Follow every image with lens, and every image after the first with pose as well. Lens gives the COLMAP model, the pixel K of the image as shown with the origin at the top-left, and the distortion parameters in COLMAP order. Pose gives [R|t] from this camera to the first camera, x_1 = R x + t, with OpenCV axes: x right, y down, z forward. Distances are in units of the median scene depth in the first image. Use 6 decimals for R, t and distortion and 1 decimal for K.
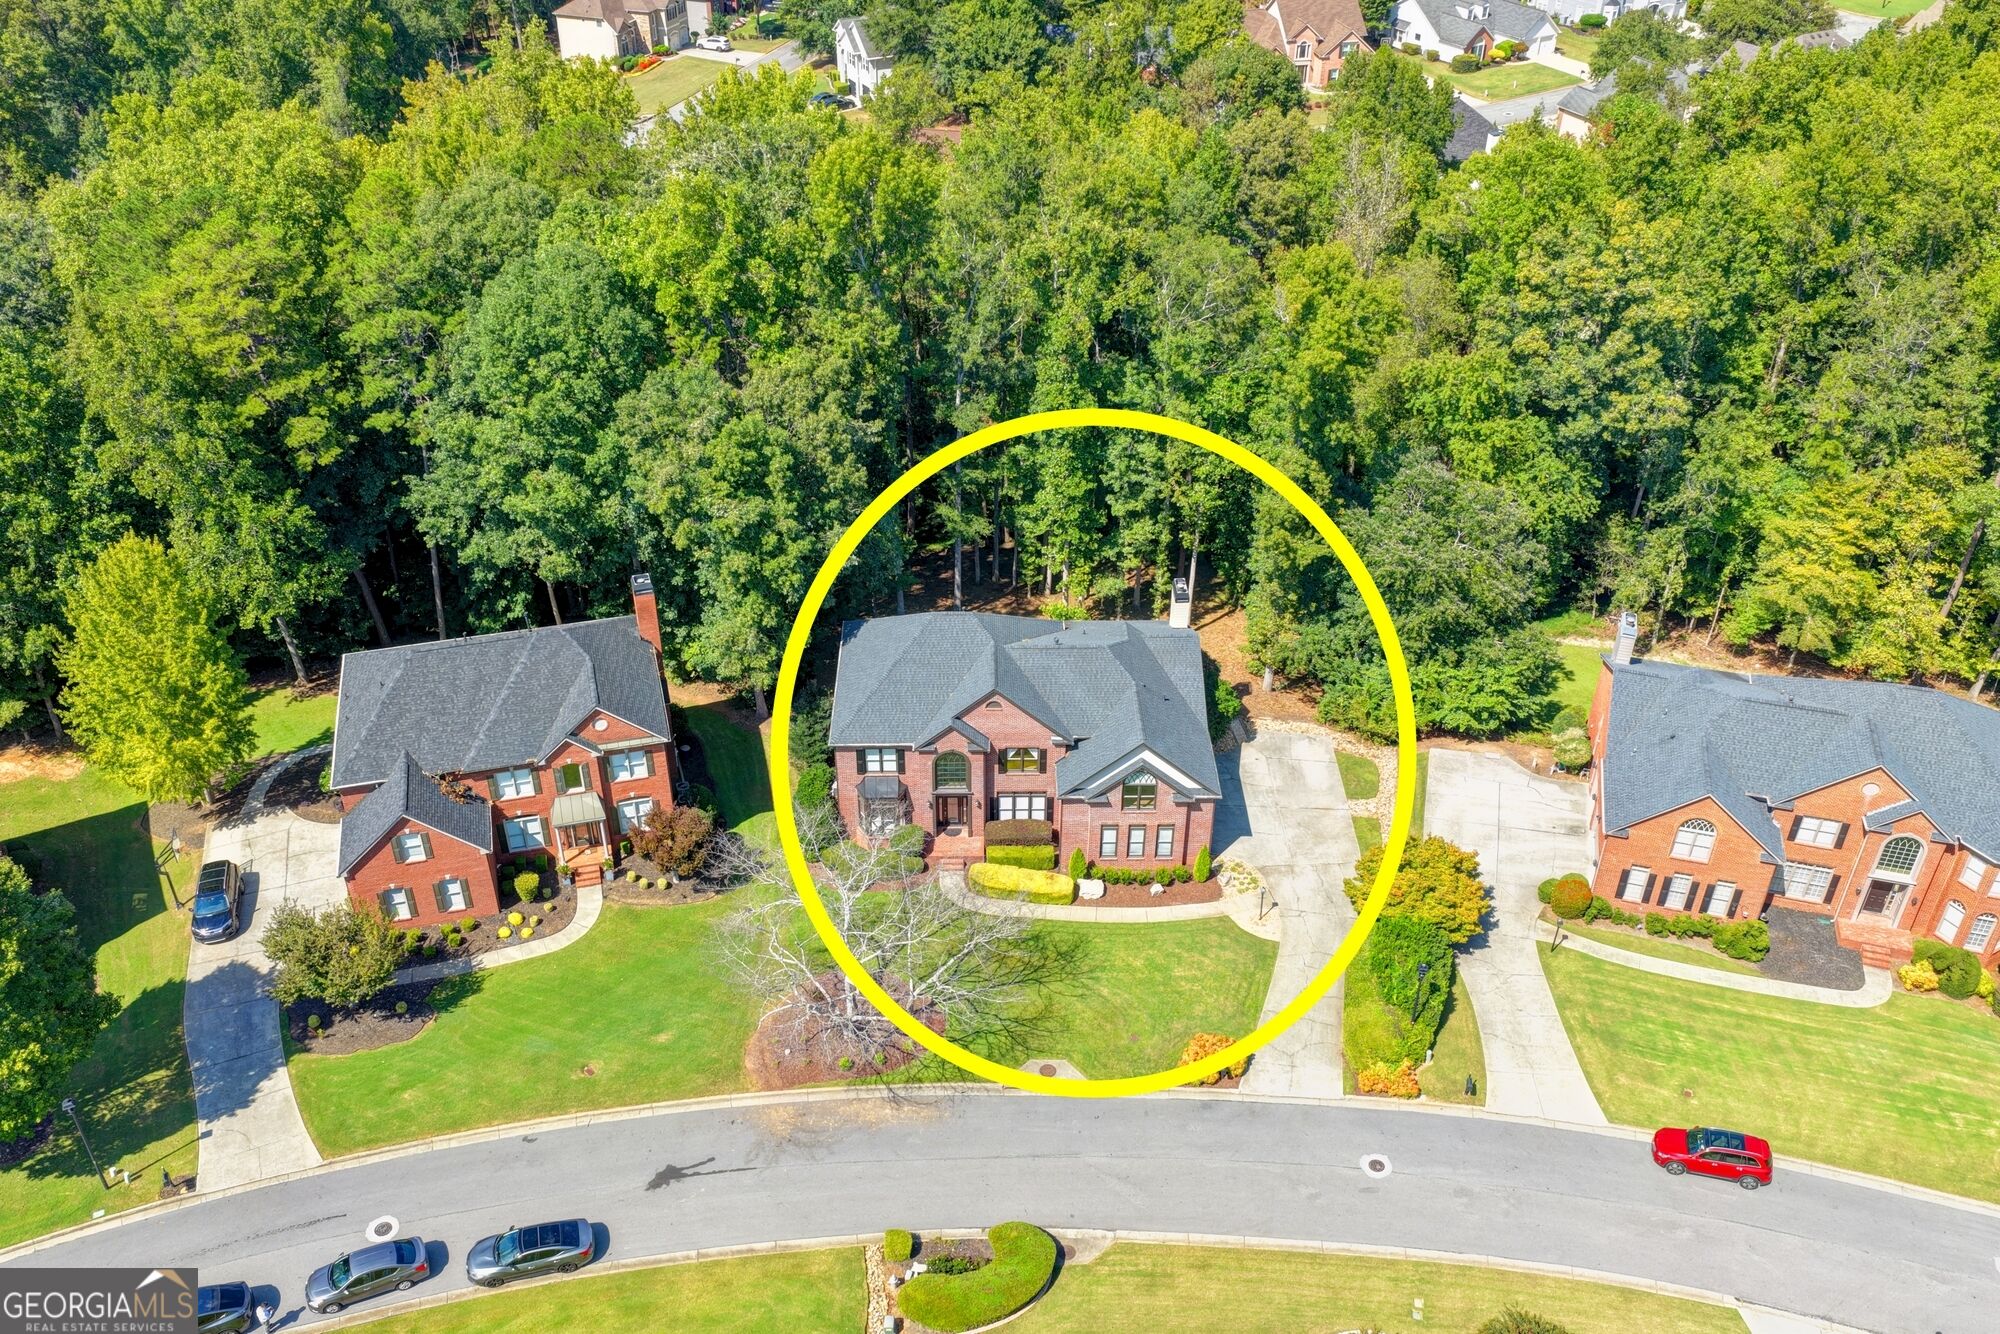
lens RADIAL K [[1642.1, 0, 994.5], [0, 1642.1, 689.5], [0, 0, 1]] dist [0.000429, 0.006846]
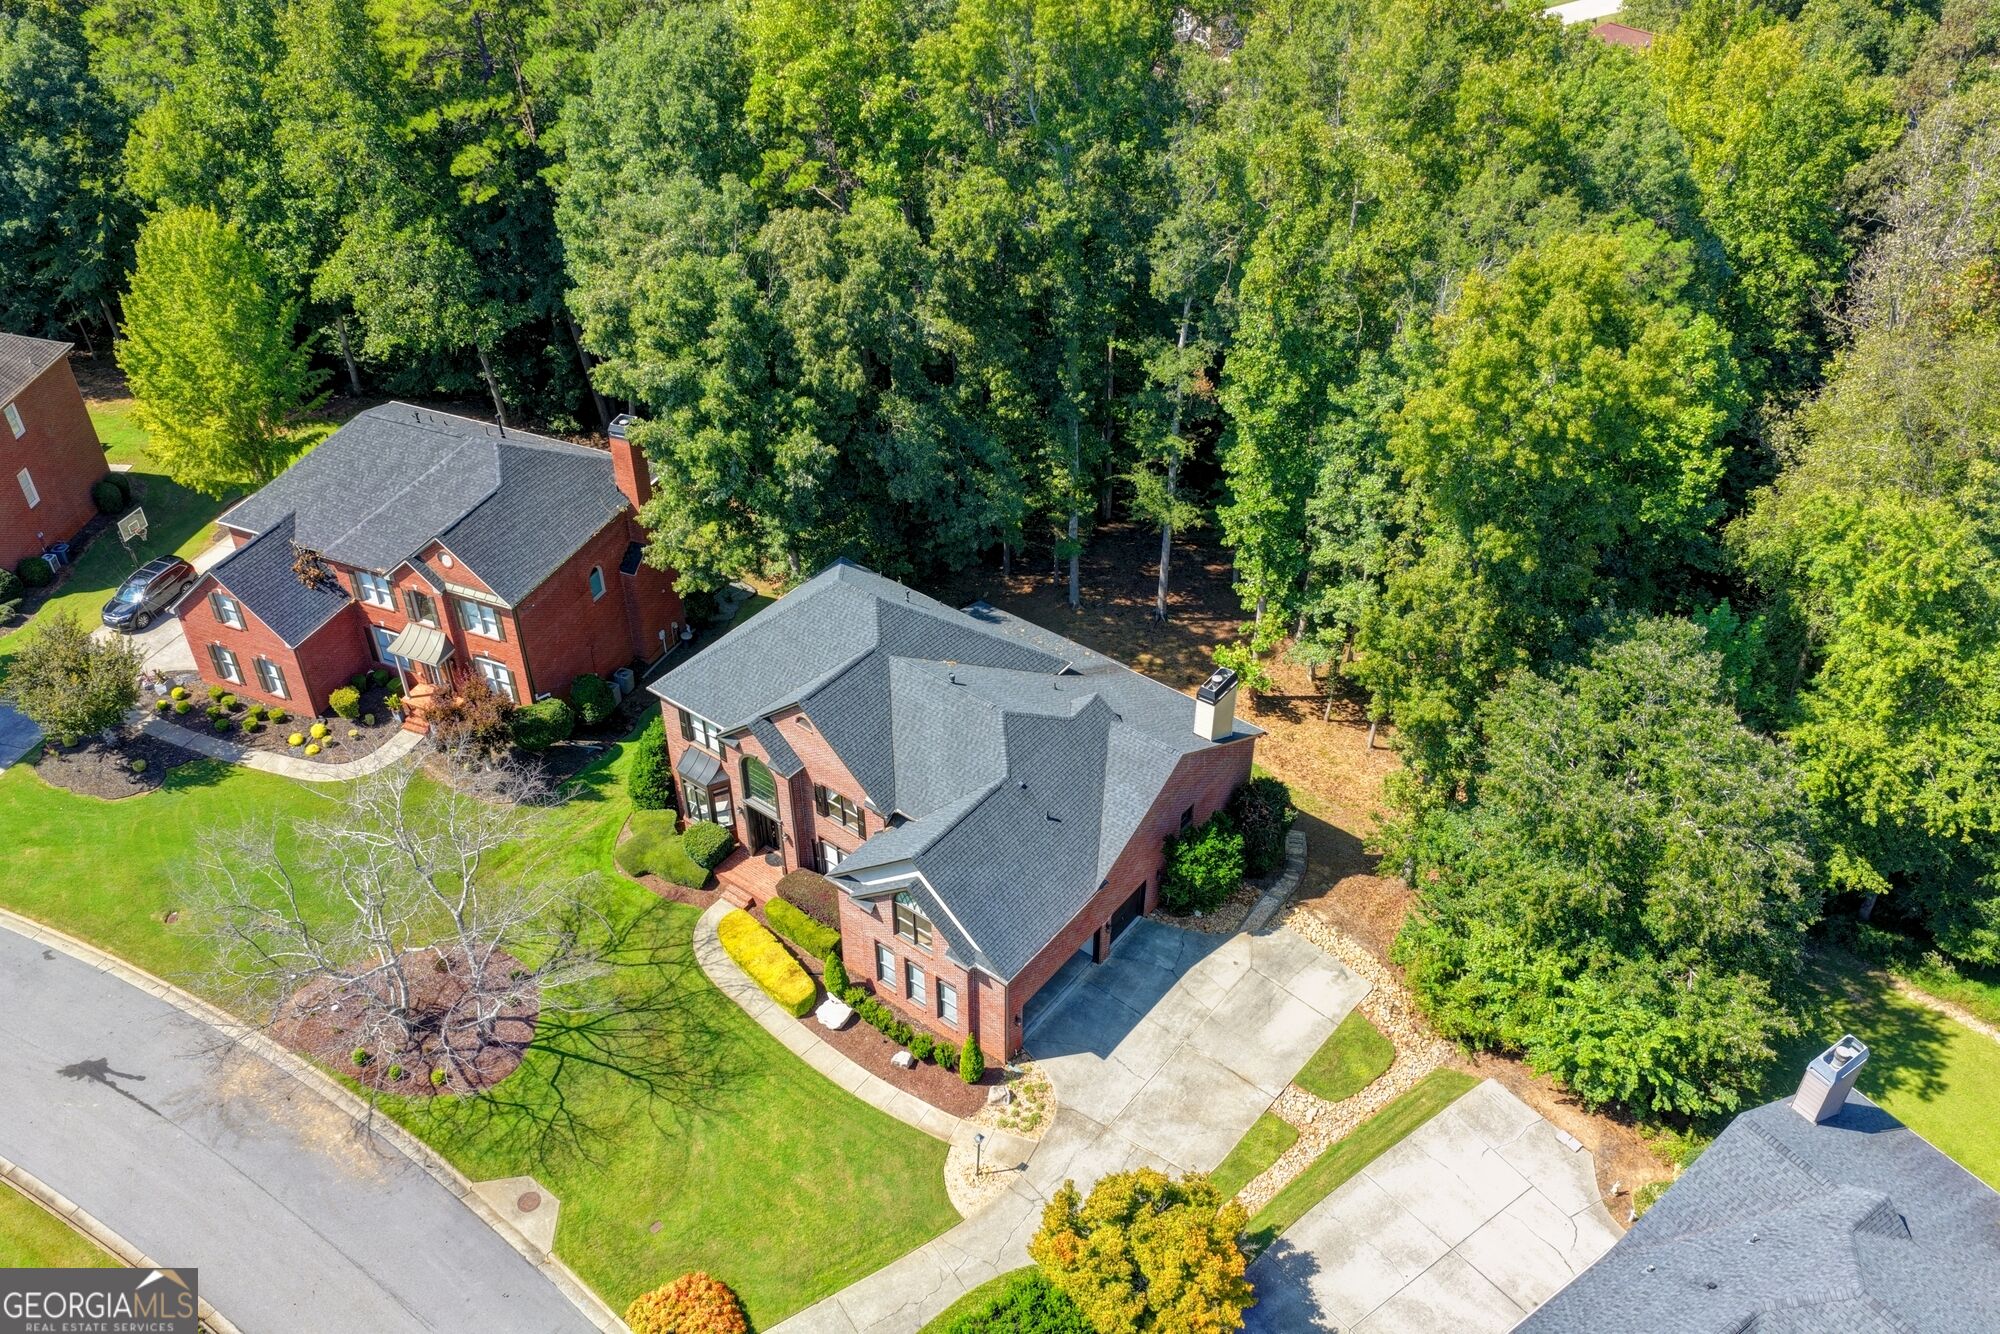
lens RADIAL K [[1647.8, 0, 1000.0], [0, 1647.8, 667.0], [0, 0, 1]] dist [0.000567, 0.005860]
pose [[0.784288, 0.377736, -0.492145, 0.406590], [-0.353122, 0.924038, 0.146488, -0.146890], [0.510095, 0.058898, 0.858099, 0.405302]]
